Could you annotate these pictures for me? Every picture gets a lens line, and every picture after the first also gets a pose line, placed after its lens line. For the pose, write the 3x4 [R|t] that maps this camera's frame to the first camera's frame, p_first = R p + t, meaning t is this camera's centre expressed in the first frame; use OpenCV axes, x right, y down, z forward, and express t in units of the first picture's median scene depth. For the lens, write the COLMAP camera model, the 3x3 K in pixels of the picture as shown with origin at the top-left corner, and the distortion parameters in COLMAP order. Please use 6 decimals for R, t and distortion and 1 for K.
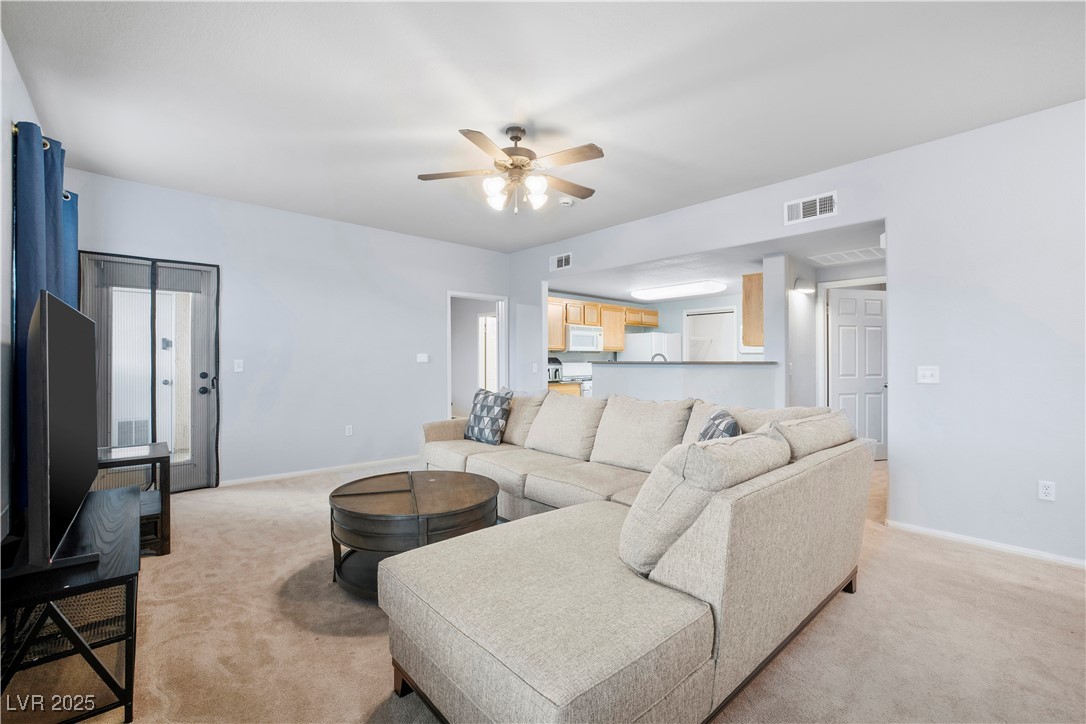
lens RADIAL K [[470.4, 0, 543.7], [0, 470.4, 363.5], [0, 0, 1]] dist [-0.003954, 0.000159]
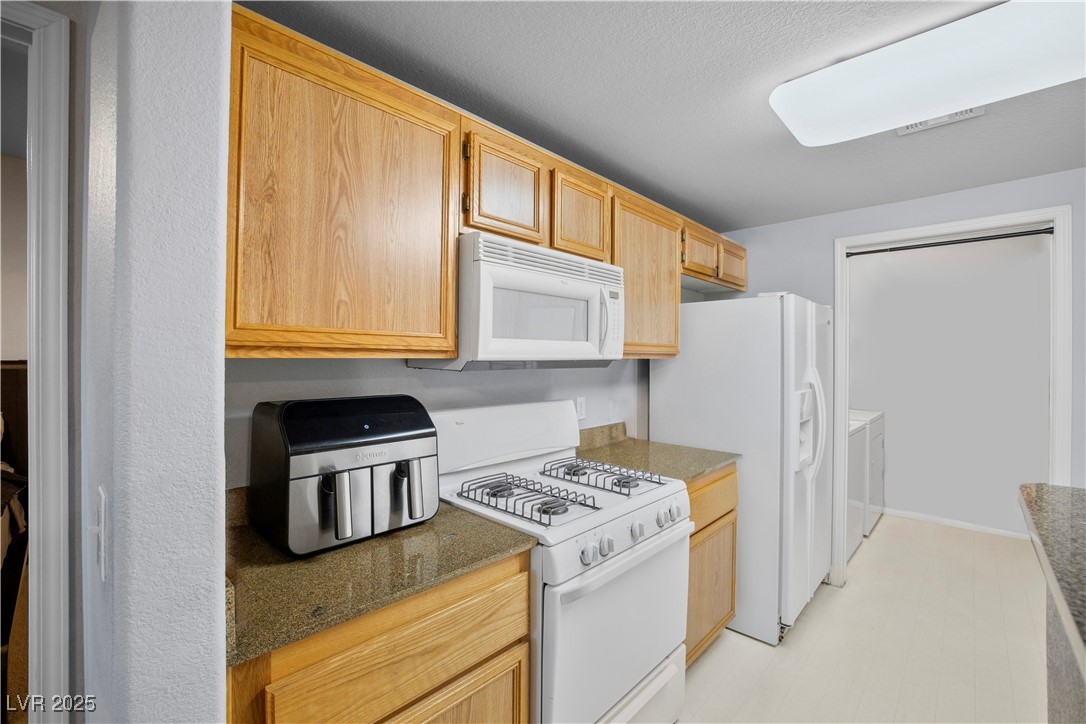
lens RADIAL K [[470.4, 0, 549.2], [0, 470.4, 359.2], [0, 0, 1]] dist [-0.003954, 0.000159]
pose [[0.996601, 0.008171, 0.081979, 0.064668], [-0.008312, 0.999964, 0.001386, -0.026436], [-0.081965, -0.002062, 0.996633, 0.745843]]
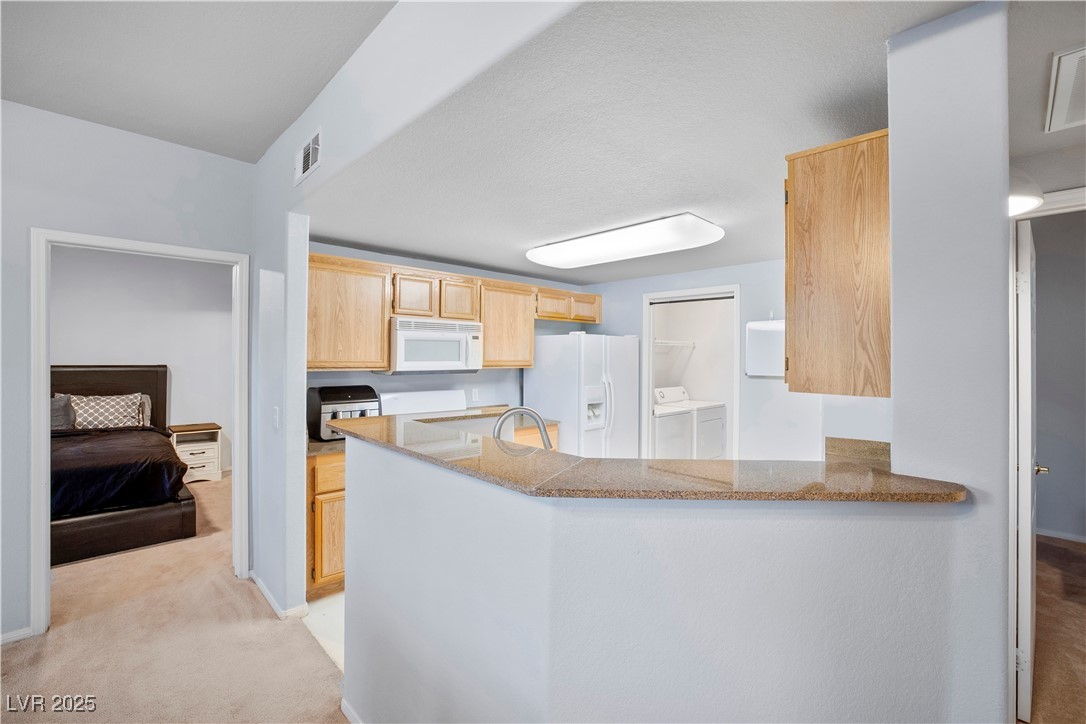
lens RADIAL K [[470.4, 0, 534.9], [0, 470.4, 360.4], [0, 0, 1]] dist [-0.003954, 0.000159]
pose [[0.999879, 0.011364, 0.010621, 0.179158], [-0.011439, 0.999910, 0.007059, -0.040372], [-0.010540, -0.007180, 0.999919, 0.483070]]
